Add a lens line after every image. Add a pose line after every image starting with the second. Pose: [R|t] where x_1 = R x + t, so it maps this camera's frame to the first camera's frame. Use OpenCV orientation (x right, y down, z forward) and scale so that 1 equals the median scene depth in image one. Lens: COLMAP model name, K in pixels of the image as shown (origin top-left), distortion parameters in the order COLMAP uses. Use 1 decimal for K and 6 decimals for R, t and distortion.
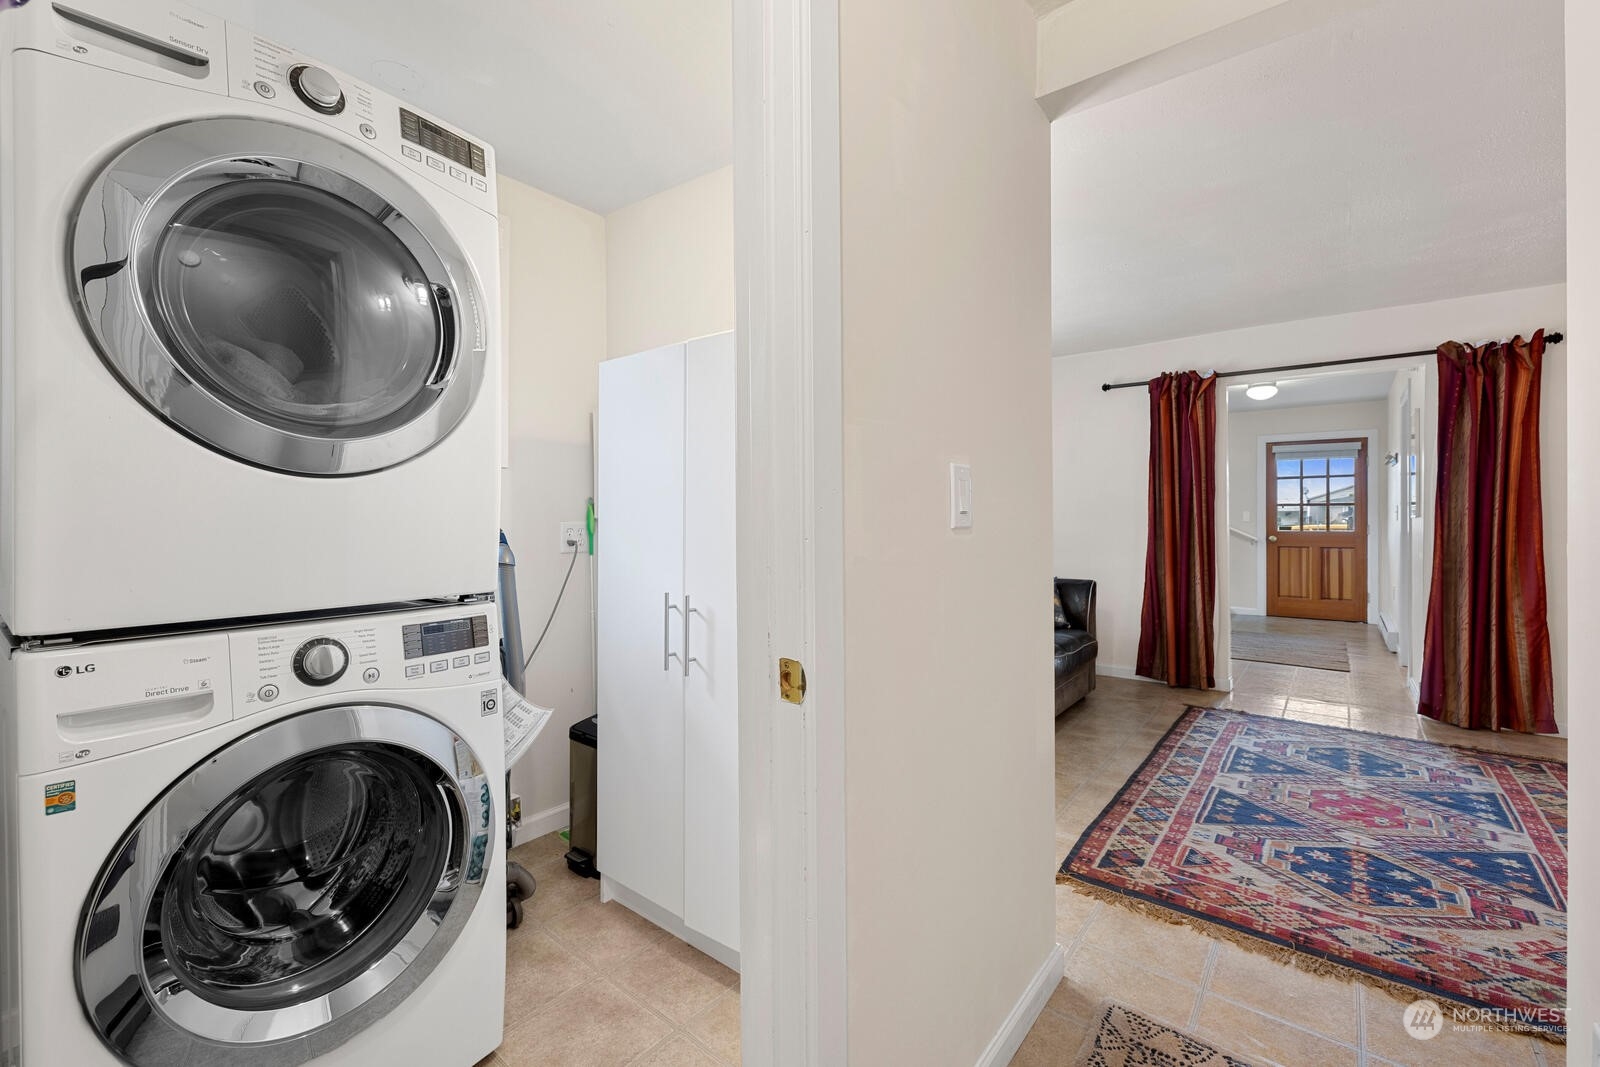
lens RADIAL K [[694.7, 0, 682.6], [0, 694.7, 515.0], [0, 0, 1]] dist [-0.002489, 0.000324]
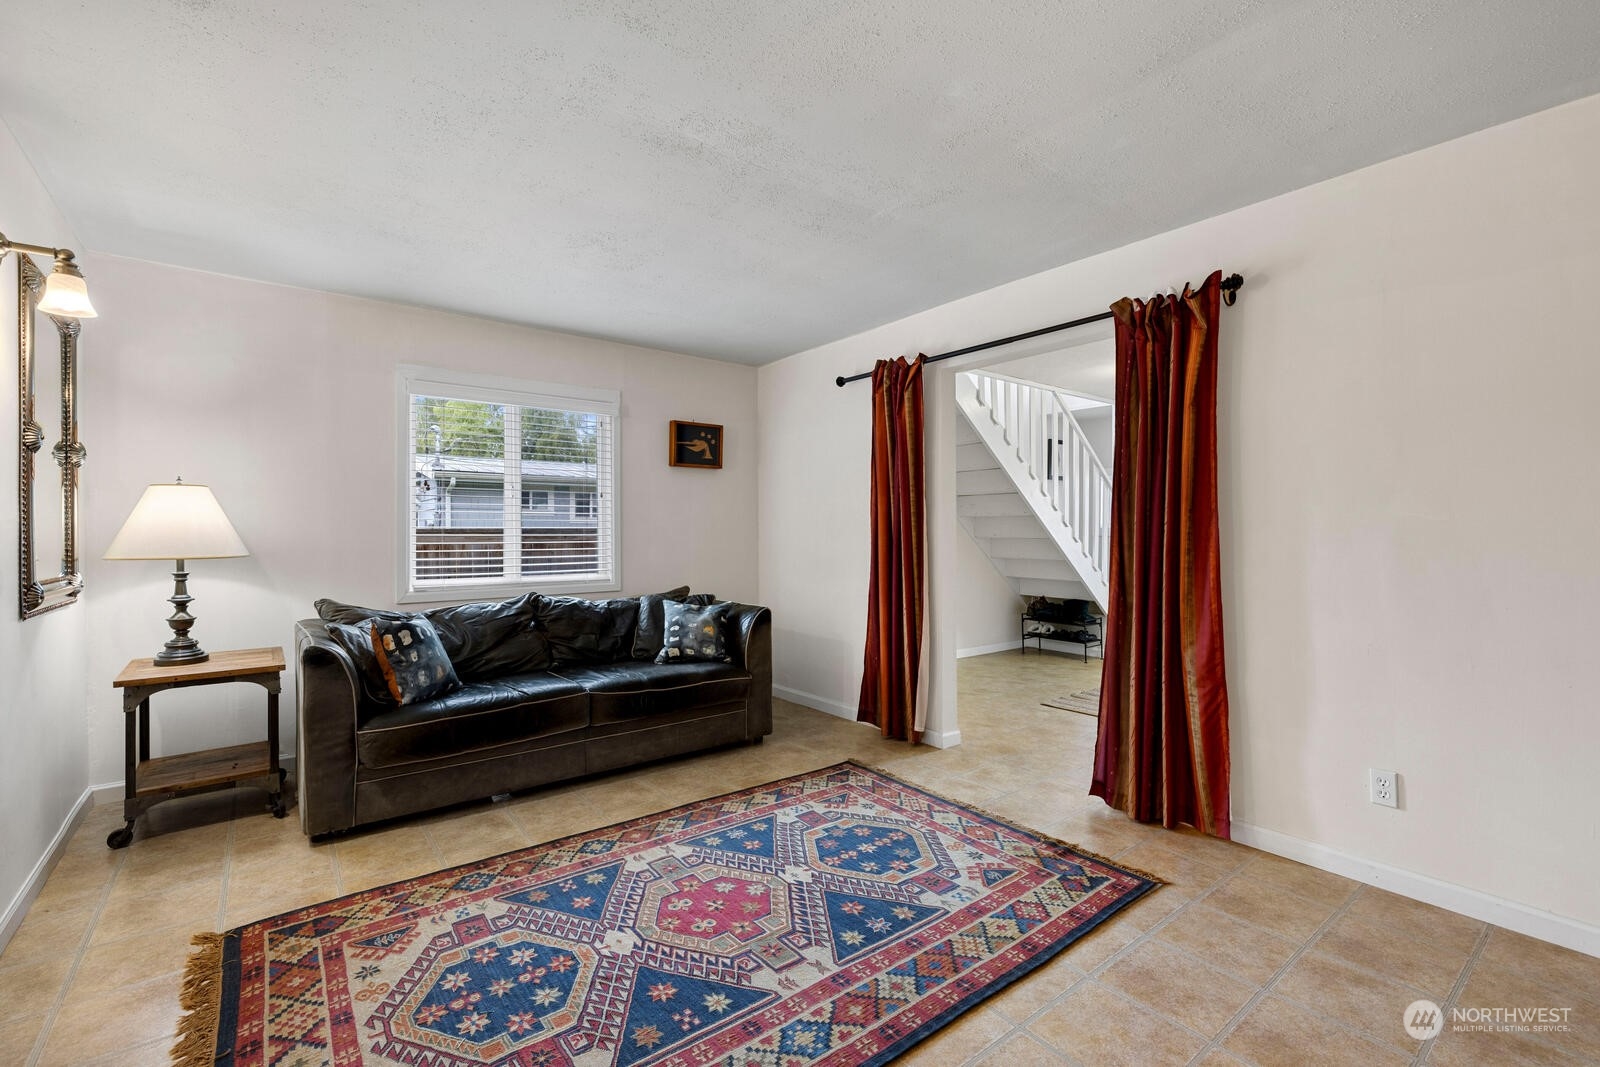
lens RADIAL K [[694.7, 0, 798.1], [0, 694.7, 534.1], [0, 0, 1]] dist [-0.002489, 0.000324]
pose [[0.972522, 0.000751, -0.232810, 1.181074], [0.000986, 0.999973, 0.007346, -0.004487], [0.232809, -0.007374, 0.972494, 0.243939]]
